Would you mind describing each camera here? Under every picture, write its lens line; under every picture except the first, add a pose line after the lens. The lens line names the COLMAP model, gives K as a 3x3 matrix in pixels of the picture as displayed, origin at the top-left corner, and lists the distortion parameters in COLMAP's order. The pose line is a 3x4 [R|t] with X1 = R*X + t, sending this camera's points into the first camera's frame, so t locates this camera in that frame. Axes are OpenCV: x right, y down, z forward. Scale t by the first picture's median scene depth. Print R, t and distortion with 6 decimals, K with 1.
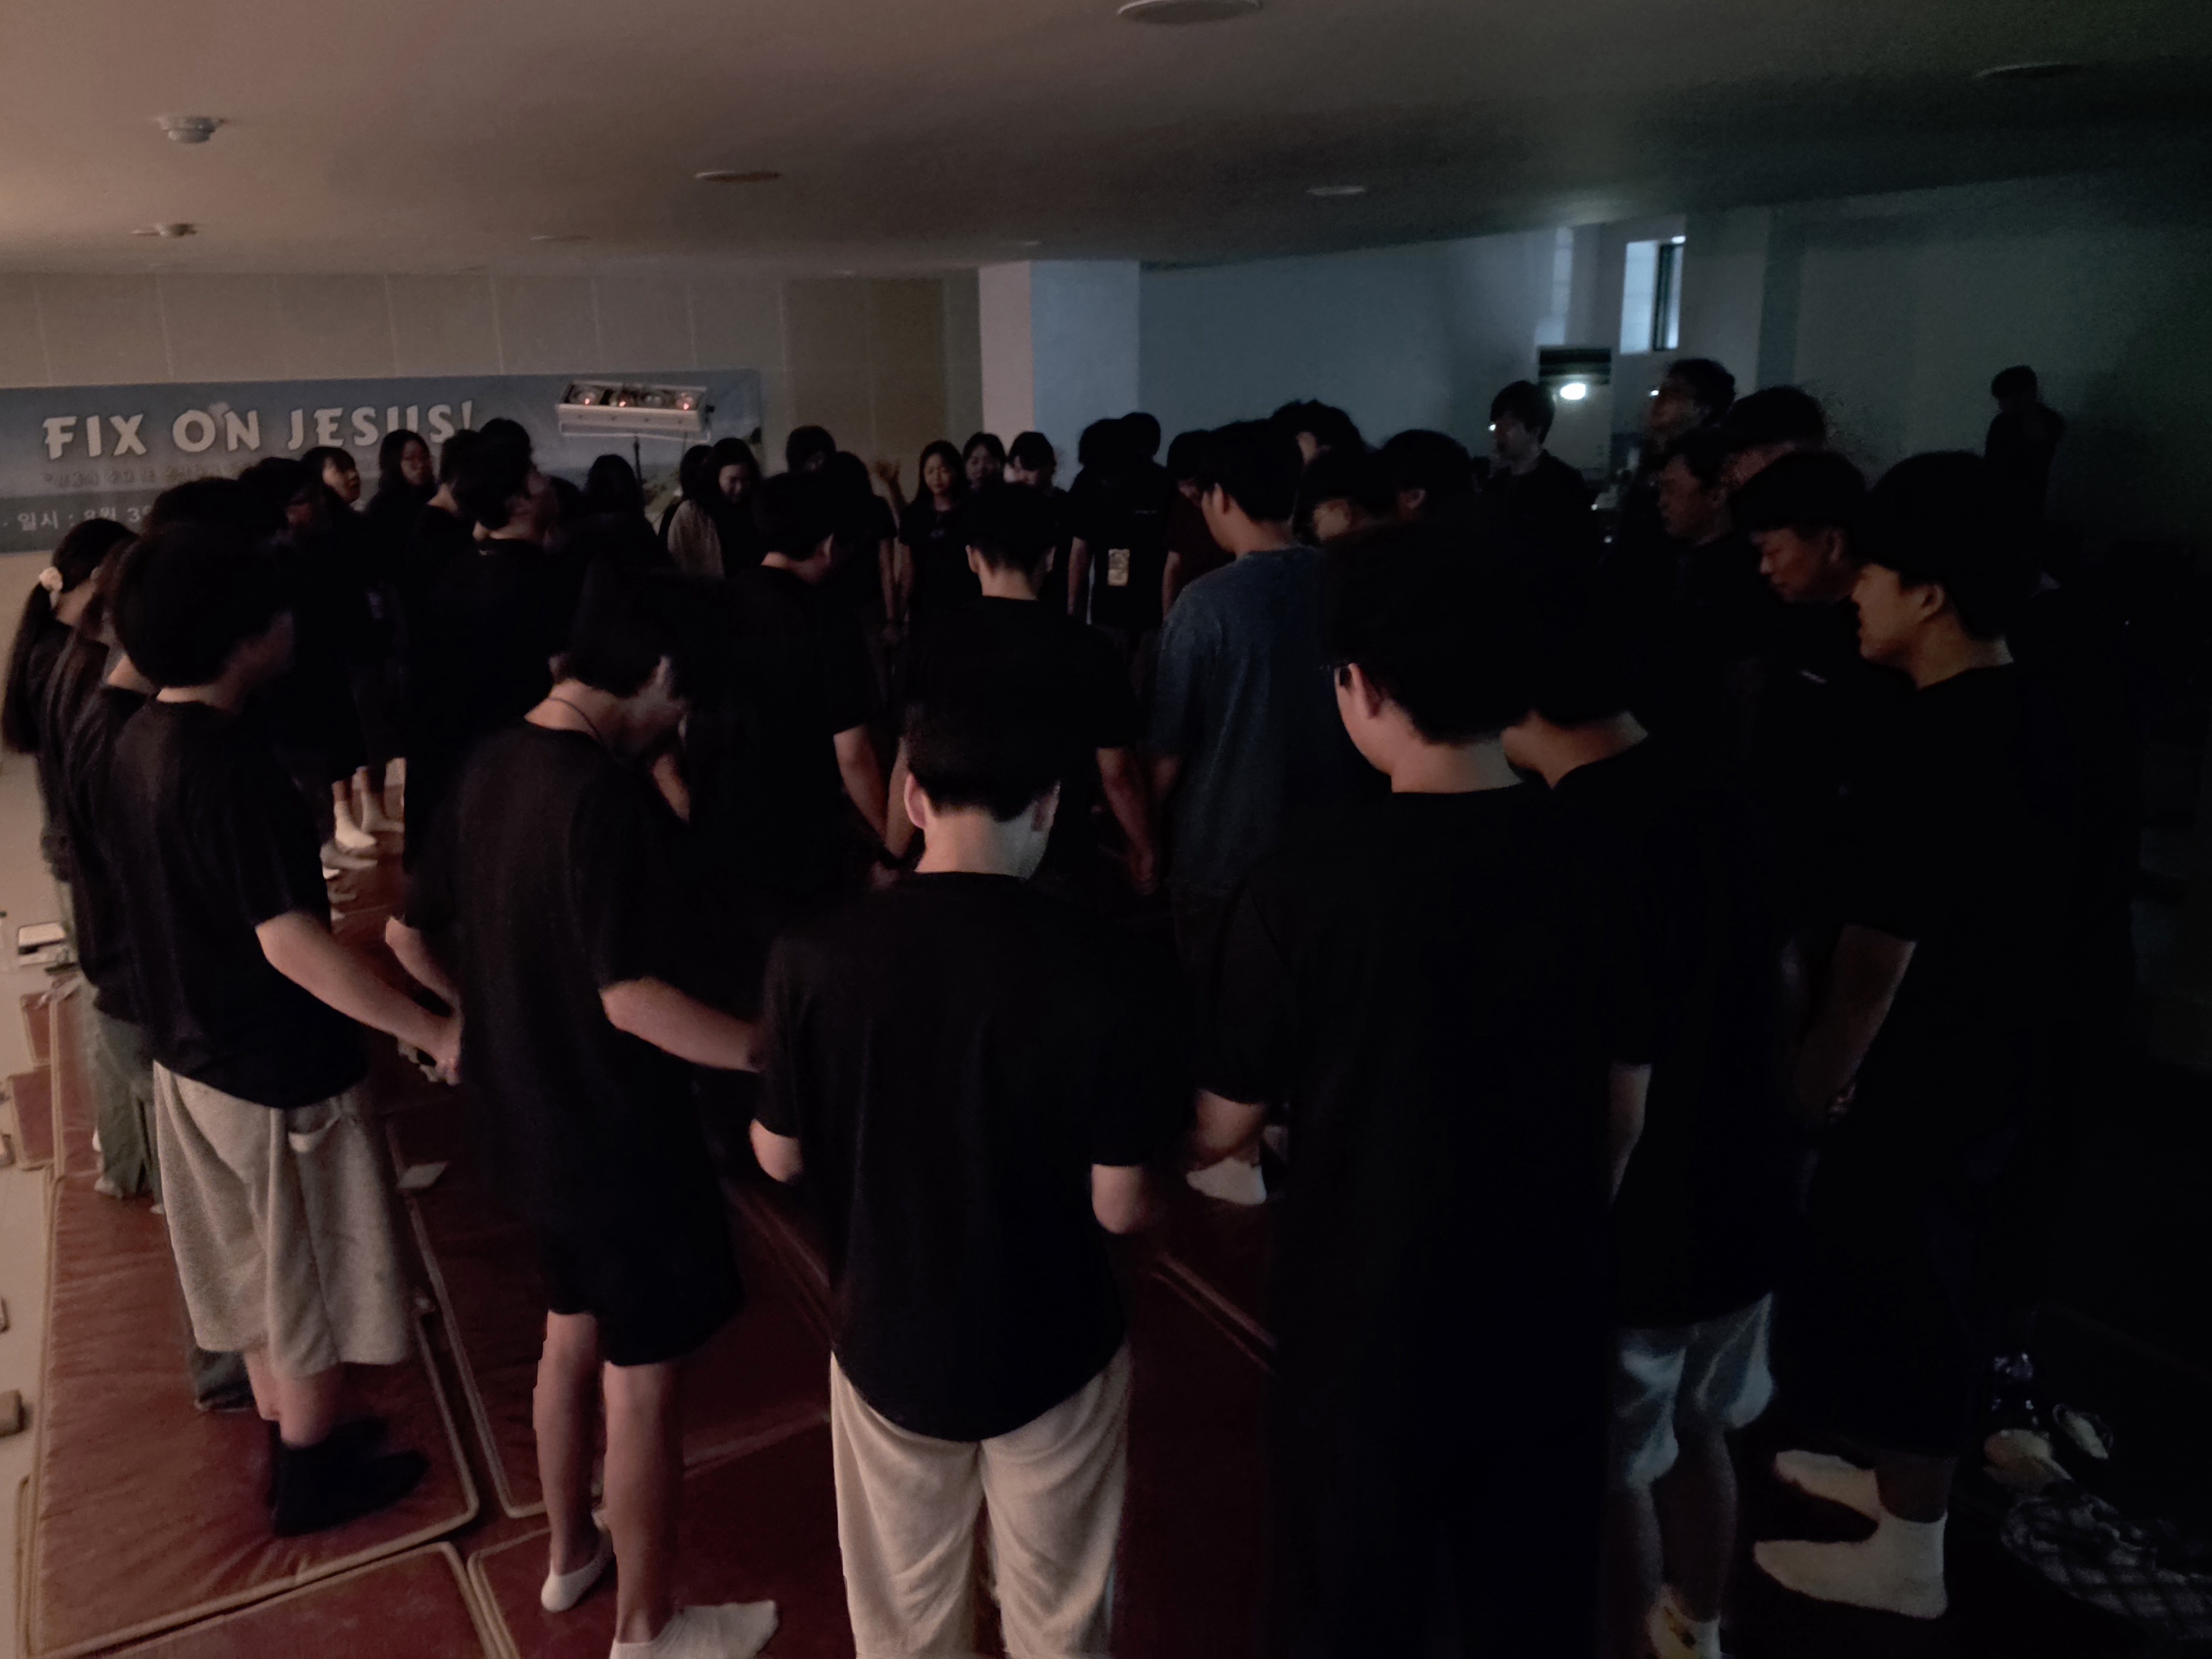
lens RADIAL K [[1490.0, 0, 1059.7], [0, 1490.0, 827.7], [0, 0, 1]] dist [-0.004910, -0.004118]
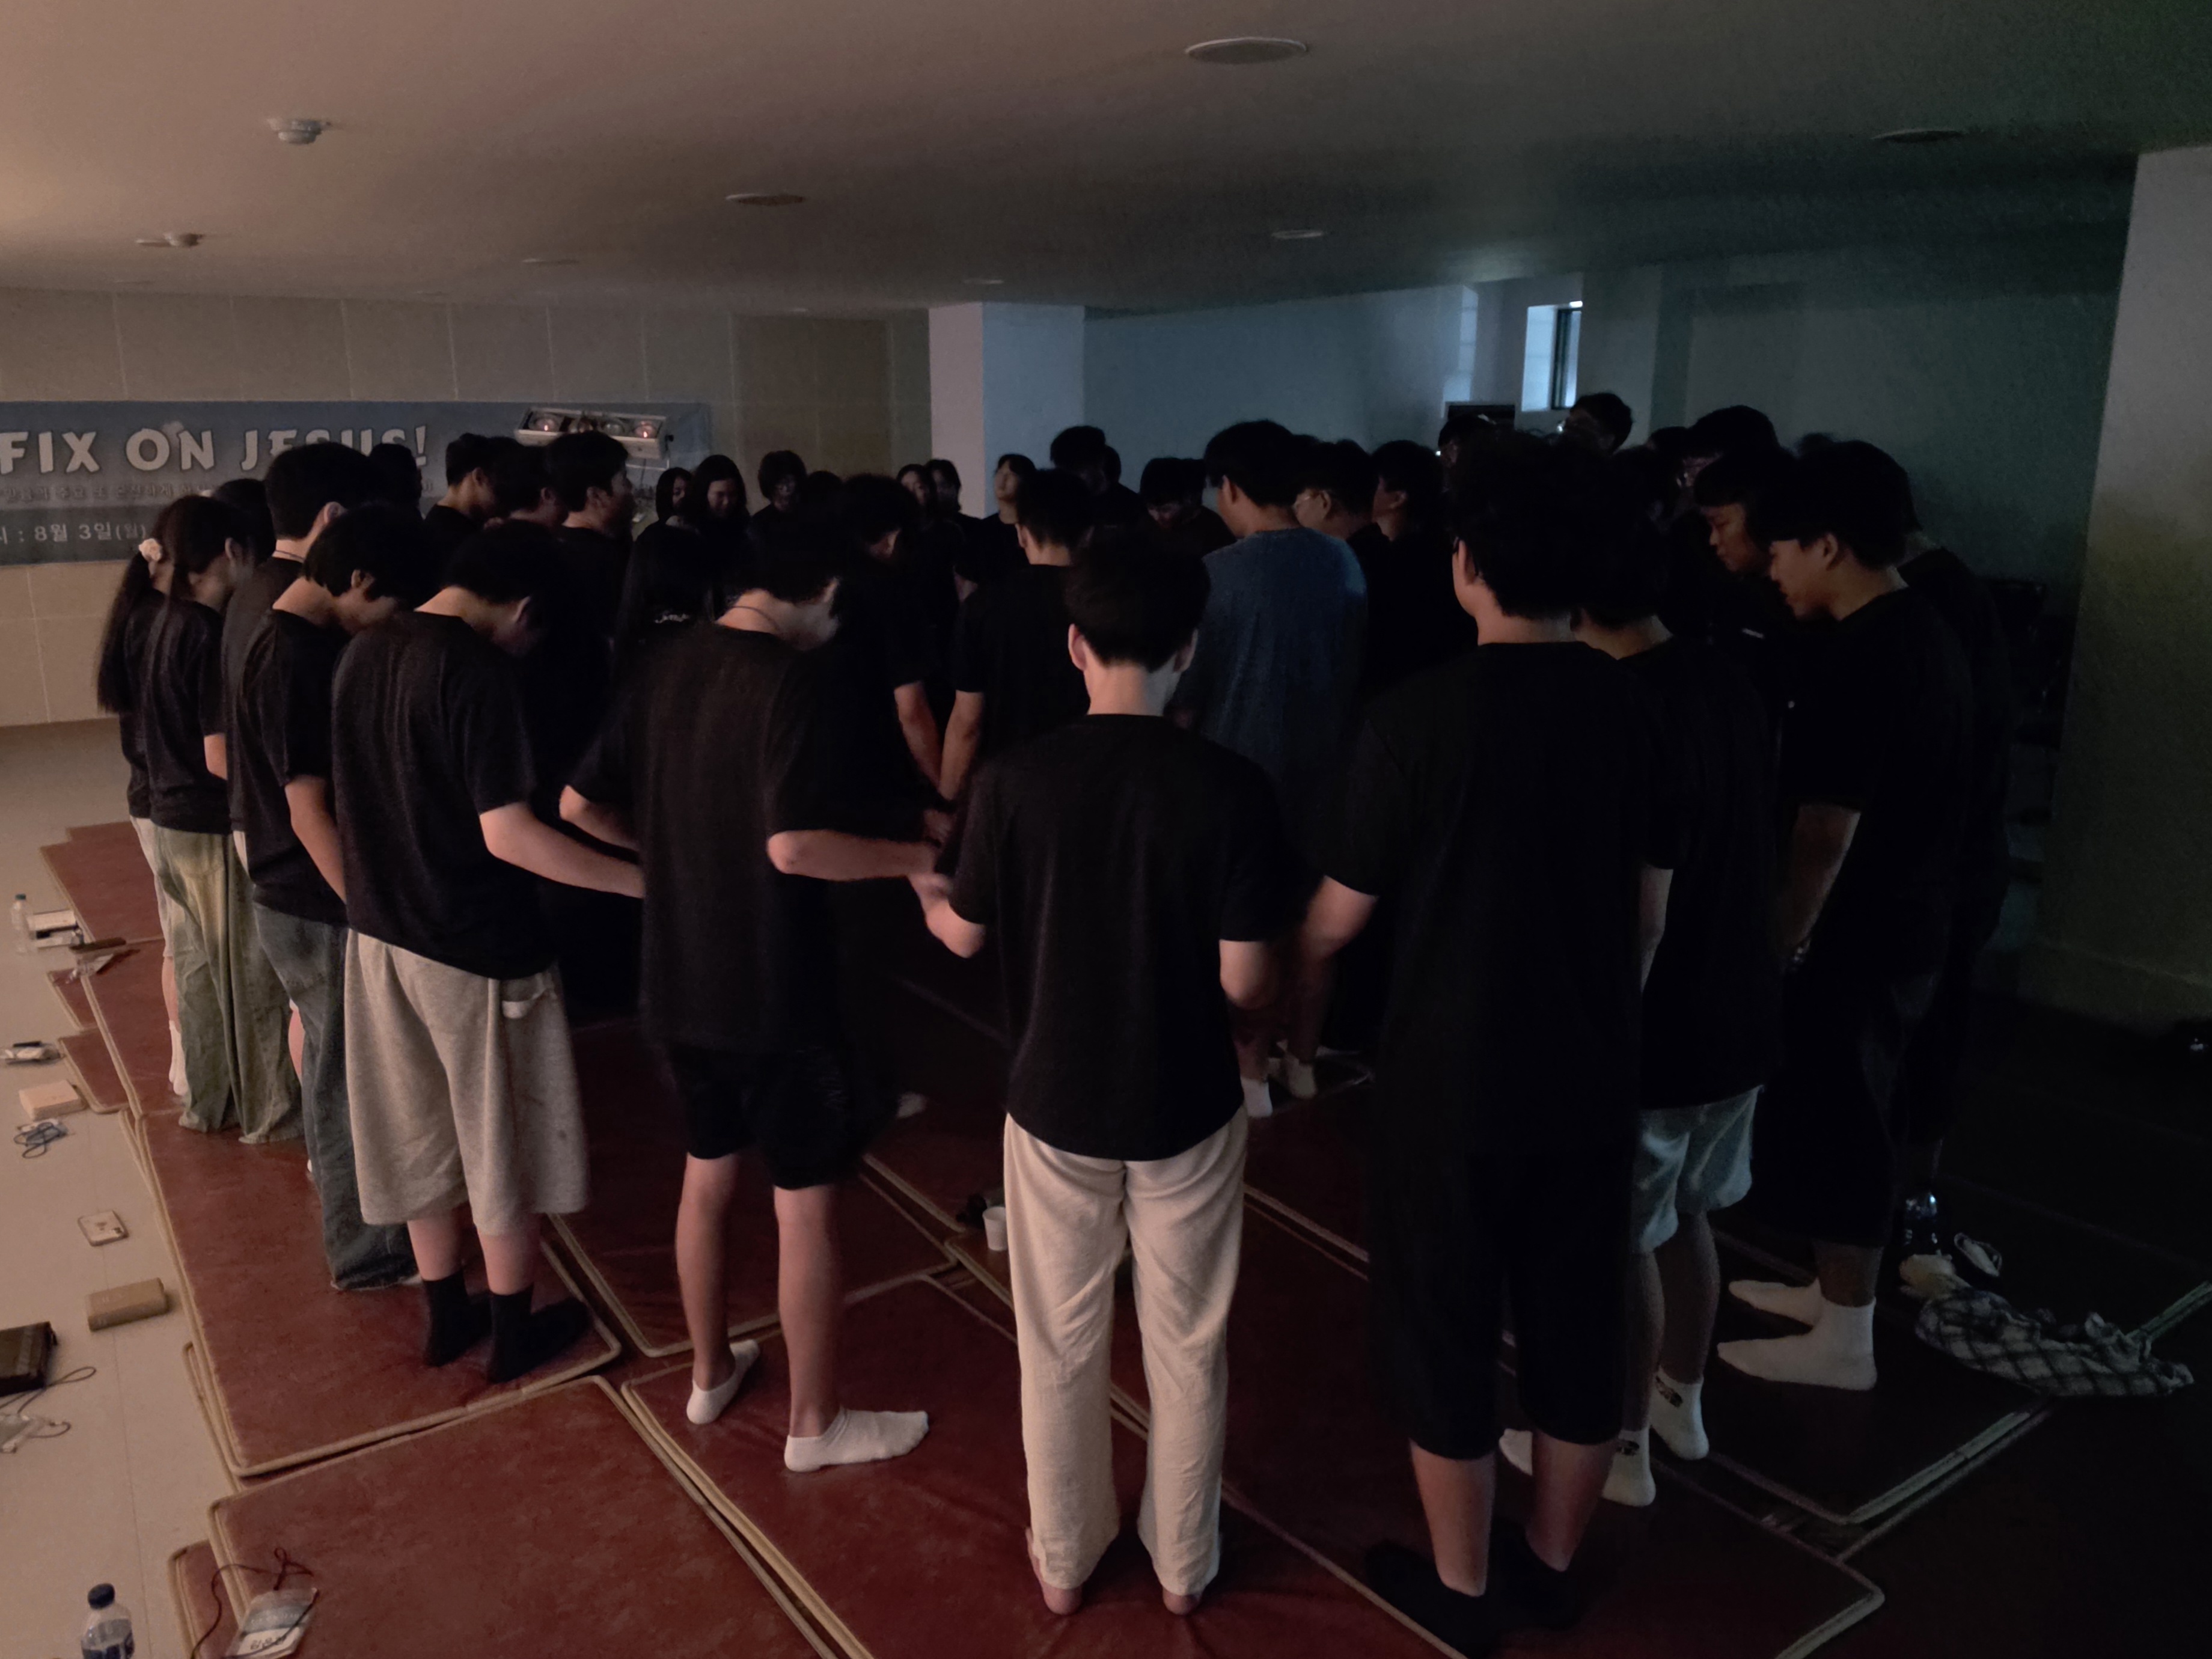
lens RADIAL K [[1475.9, 0, 1106.0], [0, 1475.9, 829.5], [0, 0, 1]] dist [-0.001766, -0.006717]
pose [[0.996654, -0.006465, 0.081479, -0.073345], [0.008697, 0.999596, -0.027065, 0.064064], [-0.081271, 0.027683, 0.996308, -0.094140]]
